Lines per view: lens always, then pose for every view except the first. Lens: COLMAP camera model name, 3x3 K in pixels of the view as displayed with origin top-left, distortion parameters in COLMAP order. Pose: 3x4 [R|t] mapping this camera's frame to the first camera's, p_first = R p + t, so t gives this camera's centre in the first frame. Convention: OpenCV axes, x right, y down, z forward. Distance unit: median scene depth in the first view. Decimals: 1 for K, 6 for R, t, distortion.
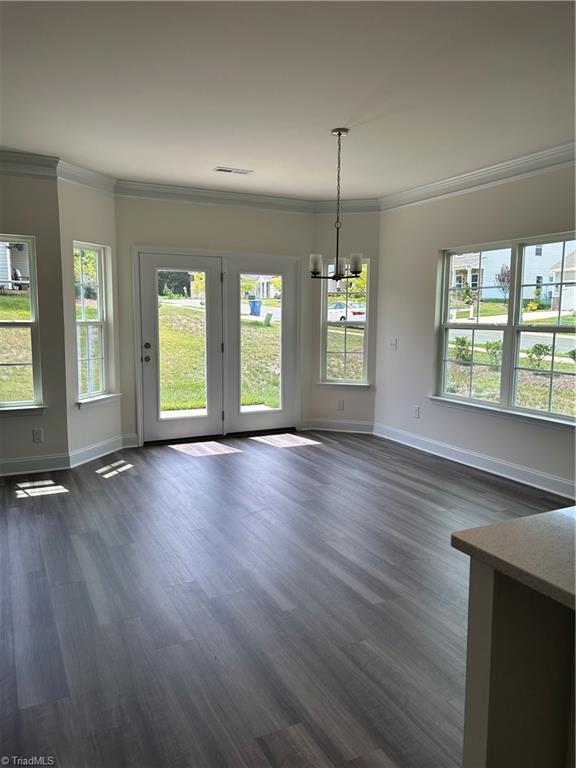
lens RADIAL K [[584.9, 0, 287.7], [0, 584.9, 388.5], [0, 0, 1]] dist [0.070688, -0.091804]
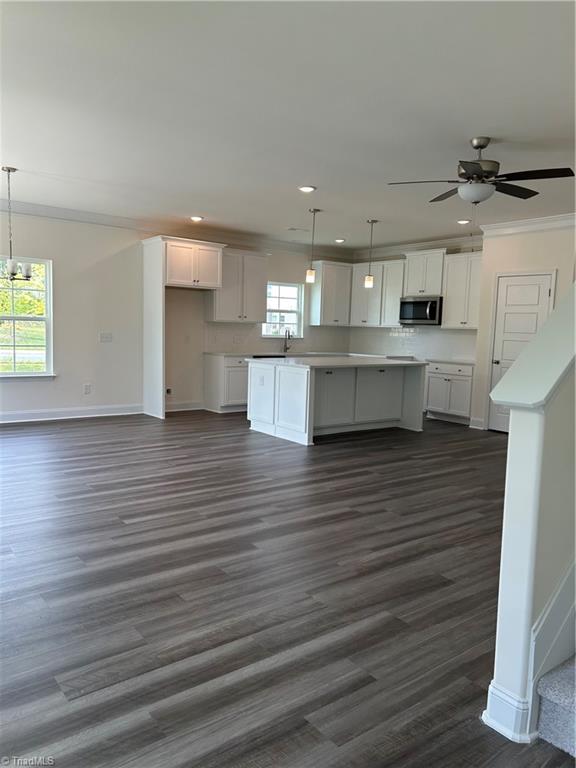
lens RADIAL K [[584.9, 0, 287.7], [0, 584.9, 388.5], [0, 0, 1]] dist [0.070688, -0.091804]
pose [[-0.190150, -0.117390, 0.974712, -0.888491], [0.095991, 0.985845, 0.137457, -0.047032], [-0.977051, 0.119701, -0.176190, 0.440536]]
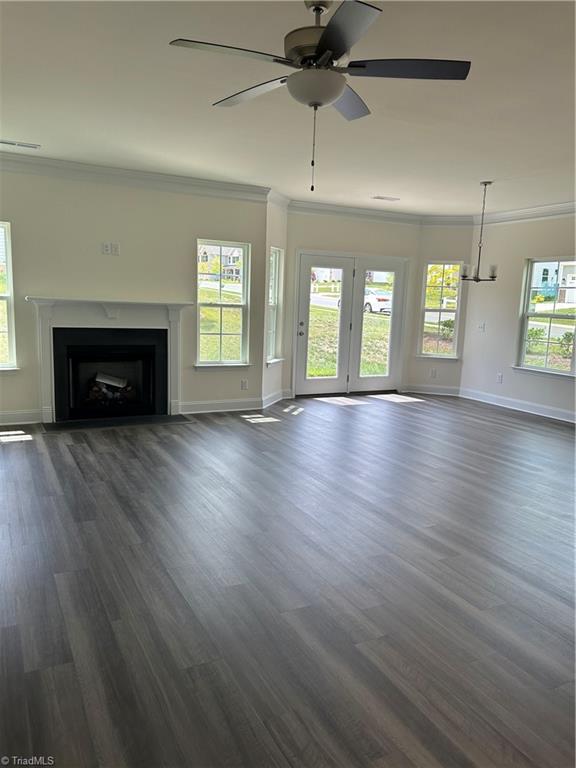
lens RADIAL K [[584.9, 0, 287.7], [0, 584.9, 388.5], [0, 0, 1]] dist [0.070688, -0.091804]
pose [[0.999553, 0.027600, 0.011451, -0.268213], [-0.027903, 0.999240, 0.027209, 0.038393], [-0.010691, -0.027516, 0.999564, -0.328287]]
